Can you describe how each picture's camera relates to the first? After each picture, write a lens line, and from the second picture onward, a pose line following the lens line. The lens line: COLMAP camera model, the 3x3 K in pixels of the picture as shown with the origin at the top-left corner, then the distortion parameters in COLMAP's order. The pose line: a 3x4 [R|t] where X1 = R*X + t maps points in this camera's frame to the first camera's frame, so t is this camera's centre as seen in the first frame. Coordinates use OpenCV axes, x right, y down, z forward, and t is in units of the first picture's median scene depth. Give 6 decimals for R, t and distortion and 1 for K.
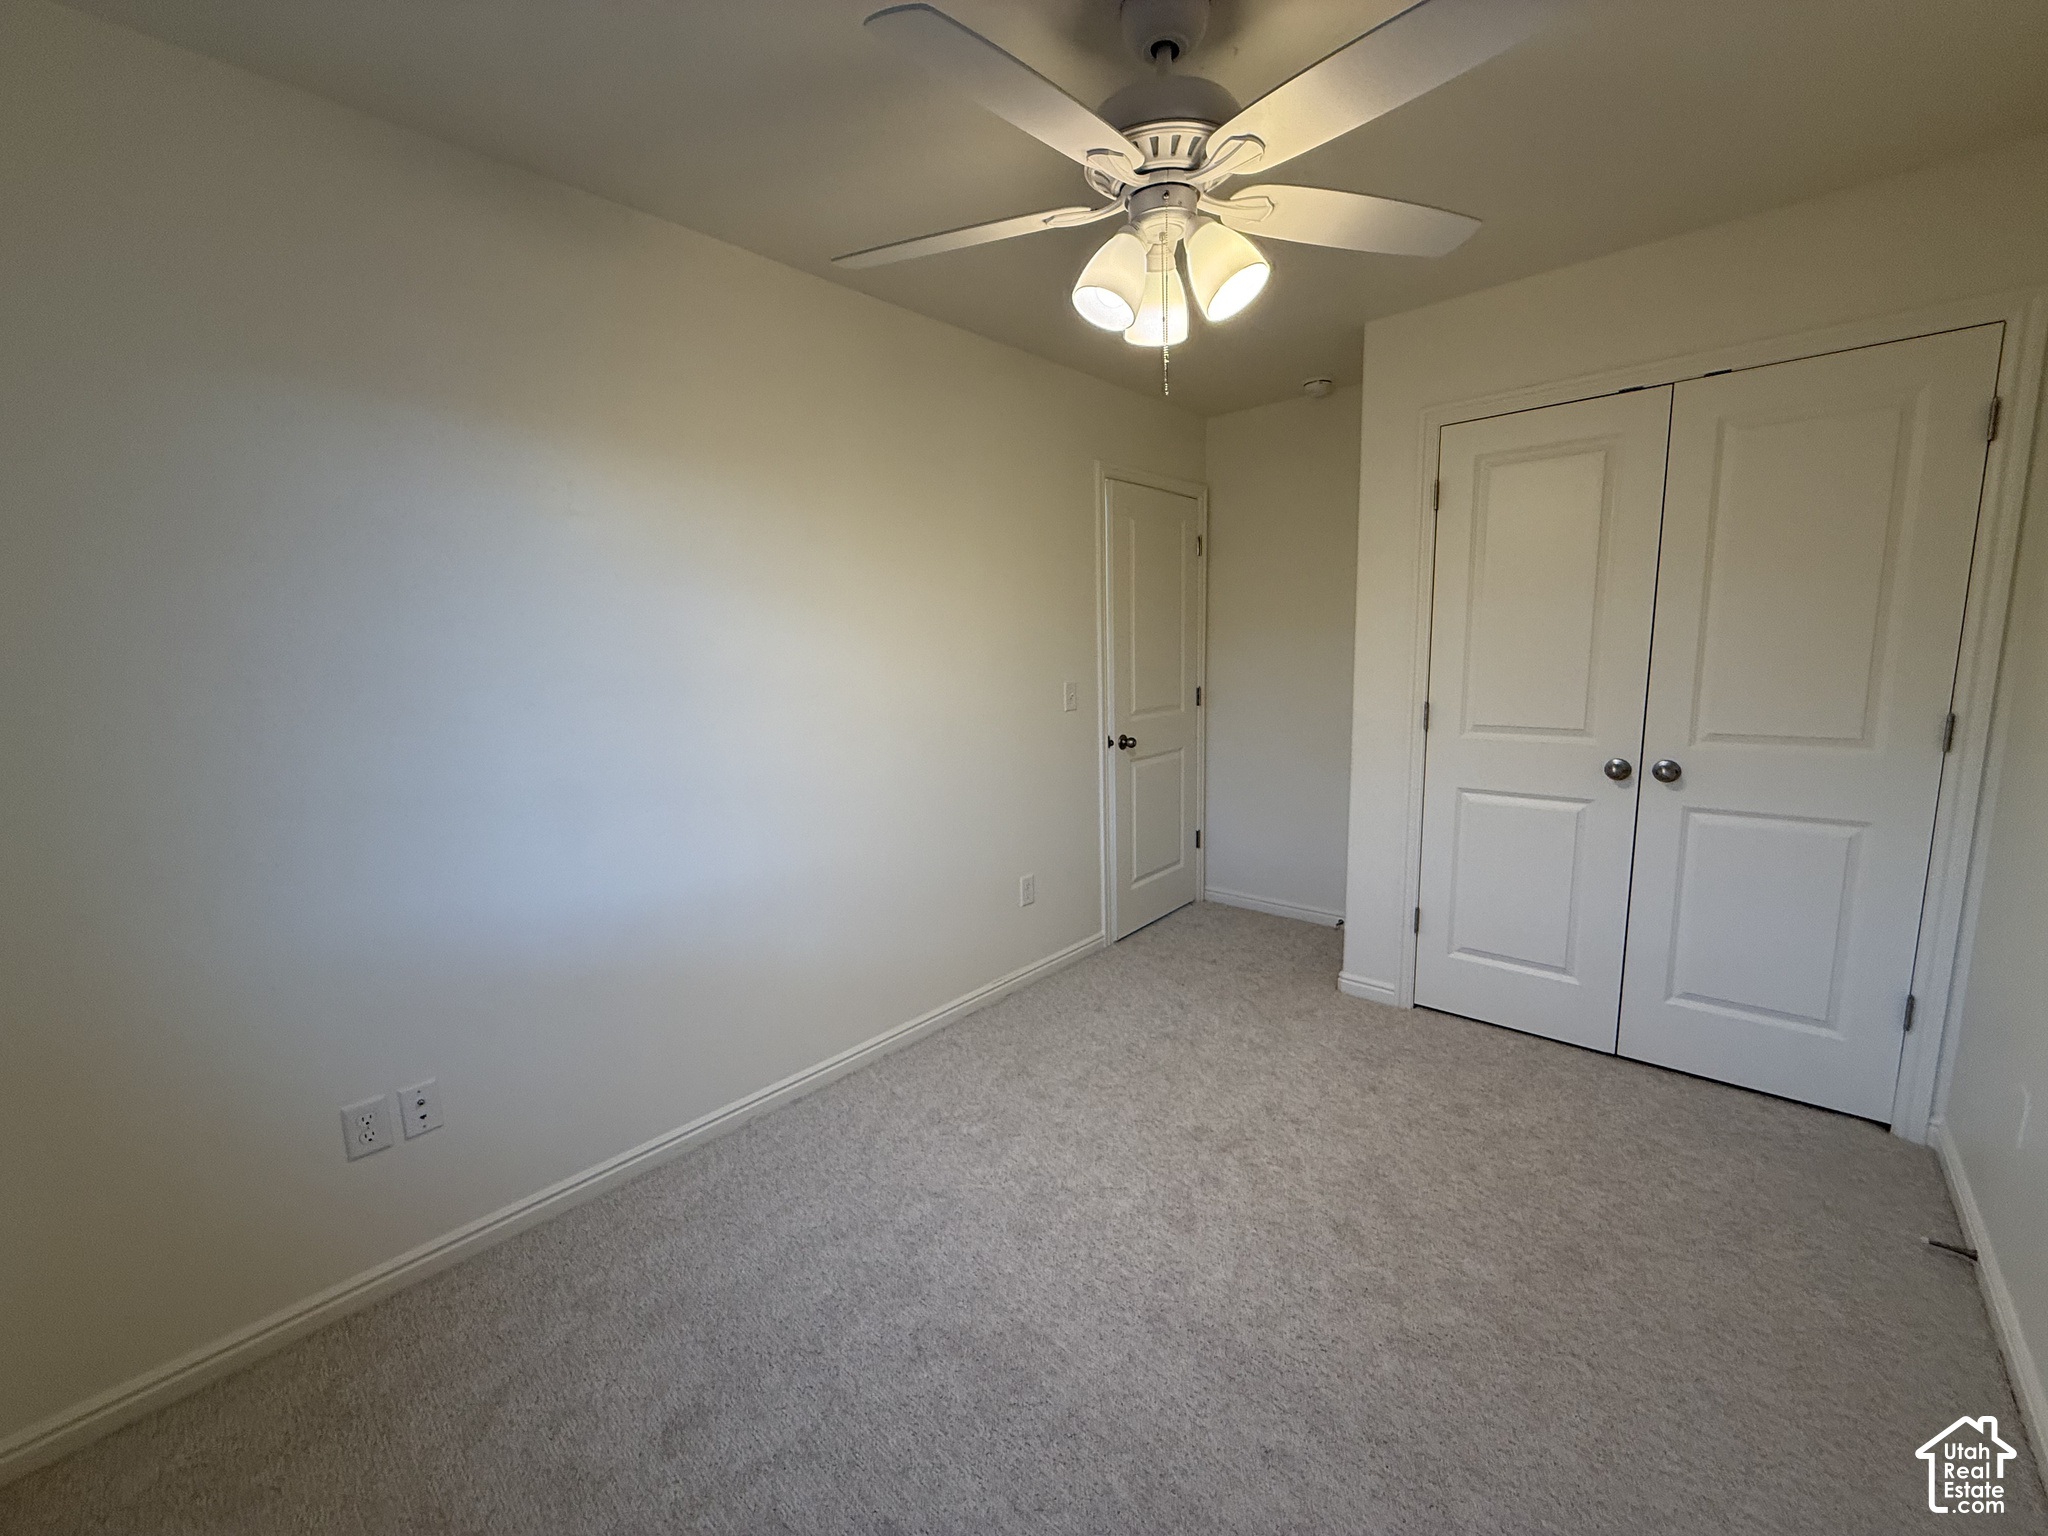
lens RADIAL K [[815.6, 0, 1015.2], [0, 815.6, 768.1], [0, 0, 1]] dist [-0.000661, -0.000001]
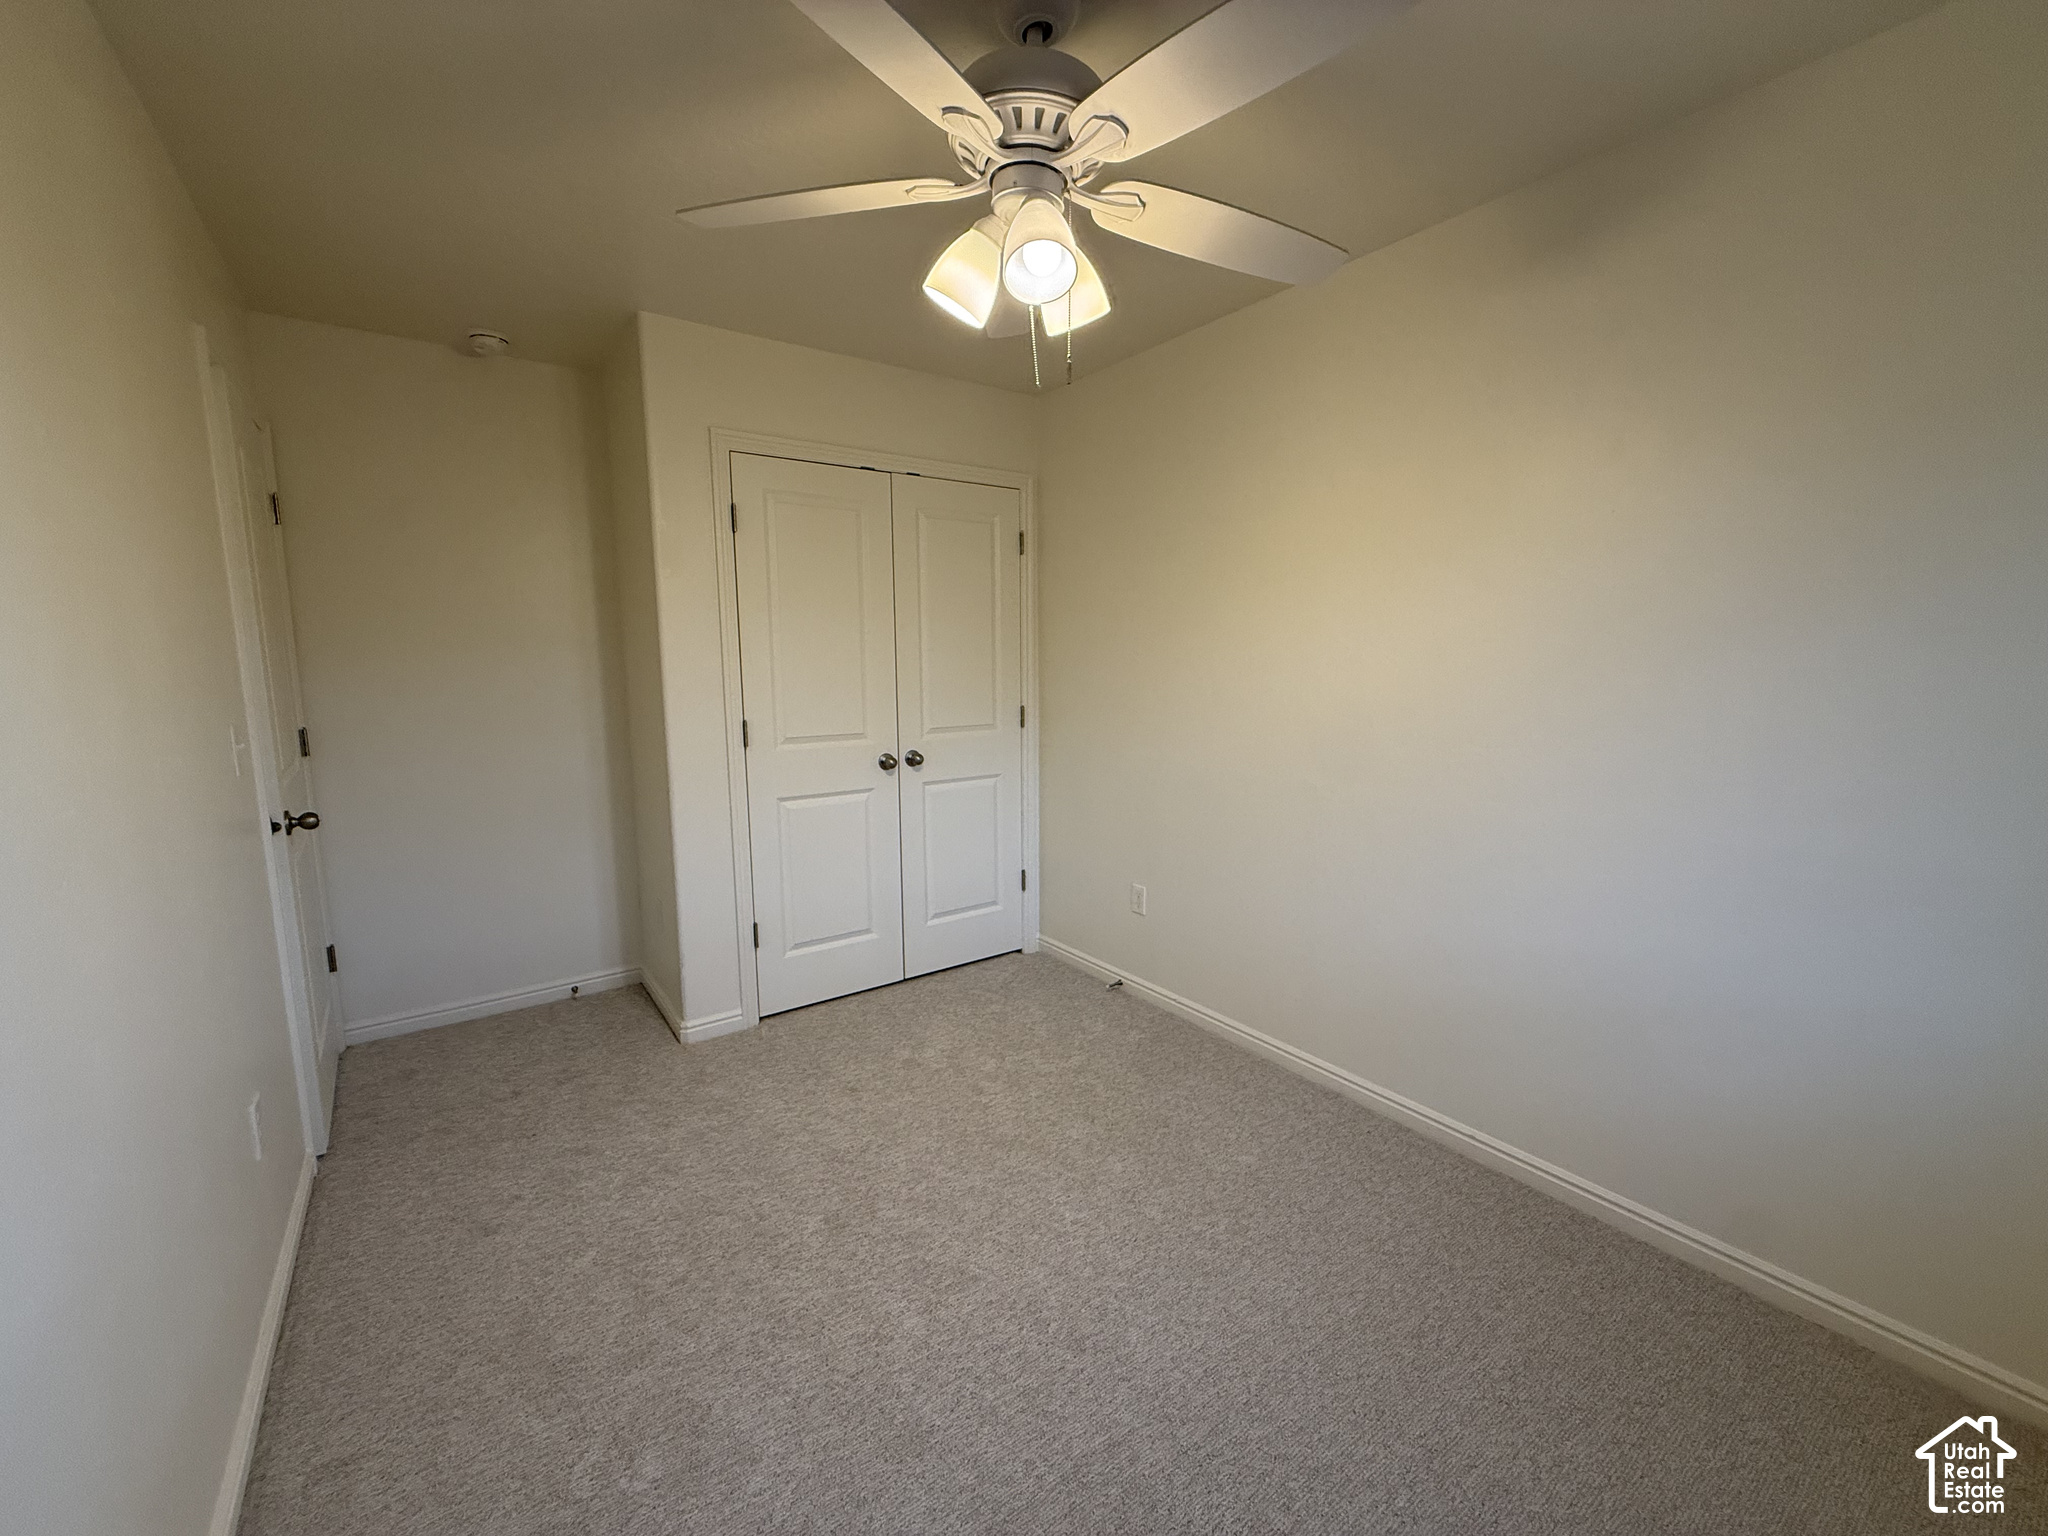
lens RADIAL K [[815.6, 0, 1016.5], [0, 815.6, 768.9], [0, 0, 1]] dist [-0.000661, -0.000001]
pose [[0.209267, -0.105341, 0.972168, -0.466479], [0.146833, 0.986294, 0.075264, -0.053021], [-0.966772, 0.126996, 0.221866, 0.505645]]
